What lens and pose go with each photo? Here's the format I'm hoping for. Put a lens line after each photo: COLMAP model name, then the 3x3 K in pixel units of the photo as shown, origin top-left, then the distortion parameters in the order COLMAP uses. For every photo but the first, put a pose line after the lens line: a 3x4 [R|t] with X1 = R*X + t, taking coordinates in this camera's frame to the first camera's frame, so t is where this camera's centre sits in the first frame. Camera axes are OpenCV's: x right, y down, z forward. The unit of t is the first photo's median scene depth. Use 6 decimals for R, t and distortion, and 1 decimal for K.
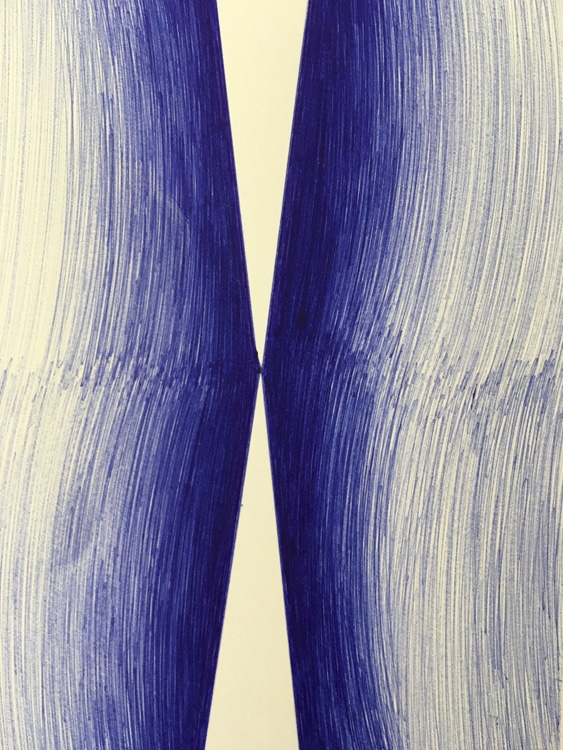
lens RADIAL K [[633.2, 0, 282.2], [0, 633.2, 373.3], [0, 0, 1]] dist [0.009074, -0.001061]
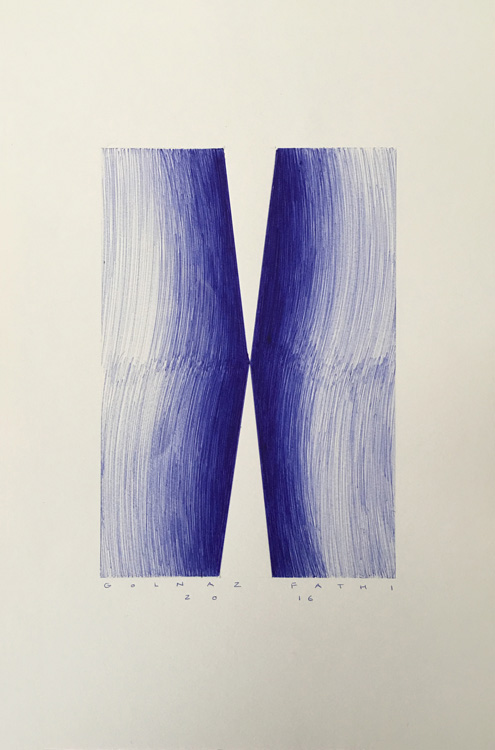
lens RADIAL K [[628.2, 0, 248.3], [0, 628.2, 374.9], [0, 0, 1]] dist [-0.000160, -0.000024]
pose [[0.999304, -0.002794, -0.037208, 0.039066], [0.003555, 0.999785, 0.020416, -0.007184], [0.037143, -0.020534, 0.999099, -1.099631]]
